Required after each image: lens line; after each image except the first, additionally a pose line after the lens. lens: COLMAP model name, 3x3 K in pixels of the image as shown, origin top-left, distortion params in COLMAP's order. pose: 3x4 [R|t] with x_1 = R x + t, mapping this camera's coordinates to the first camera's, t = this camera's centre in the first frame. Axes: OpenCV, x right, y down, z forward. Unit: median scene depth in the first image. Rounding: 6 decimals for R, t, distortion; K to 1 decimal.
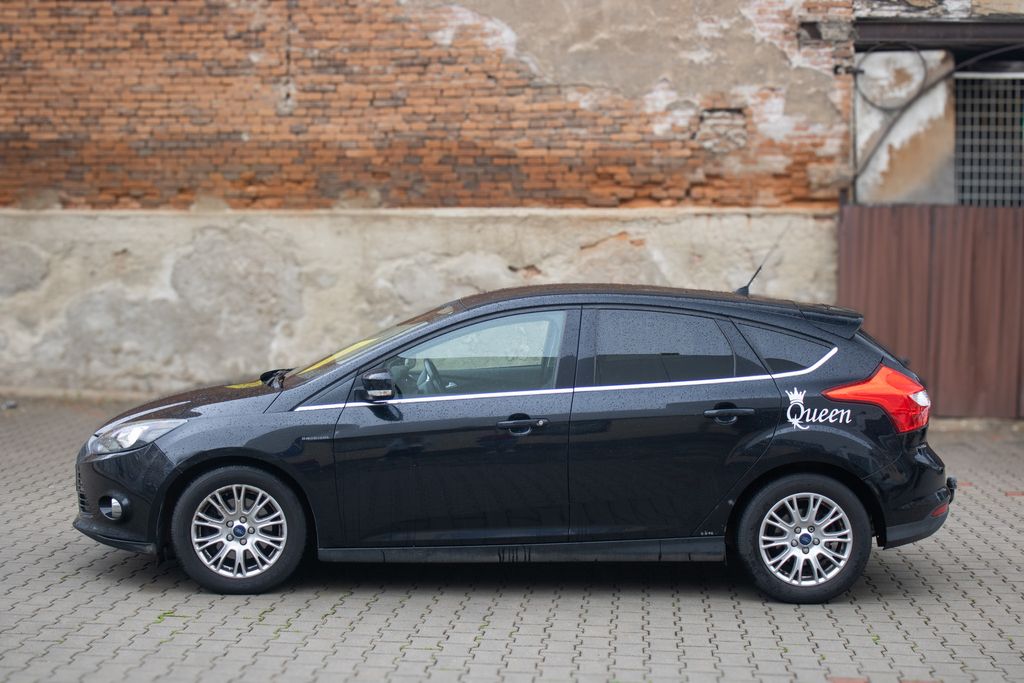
lens RADIAL K [[1706.3, 0, 512.0], [0, 1706.3, 341.5], [0, 0, 1]] dist [0.062088, 0.049052]
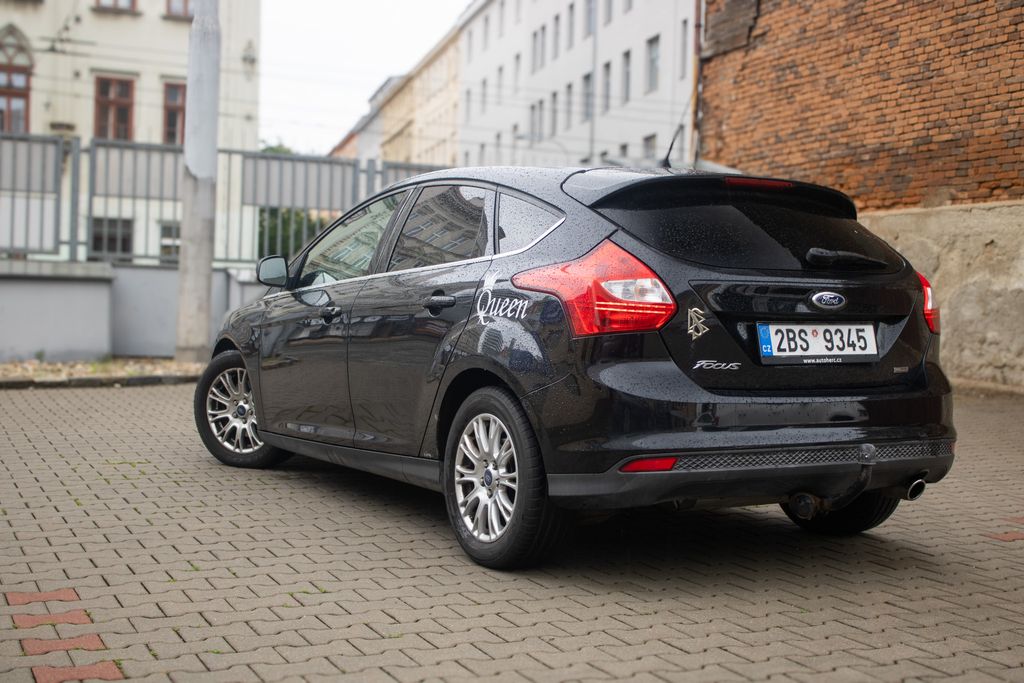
lens RADIAL K [[1370.1, 0, 512.0], [0, 1370.1, 341.5], [0, 0, 1]] dist [-0.010990, 0.031110]
pose [[0.487943, 0.029173, -0.872388, 0.342312], [-0.070292, 0.997509, -0.005958, 0.030371], [0.870041, 0.064229, 0.488778, 0.362109]]
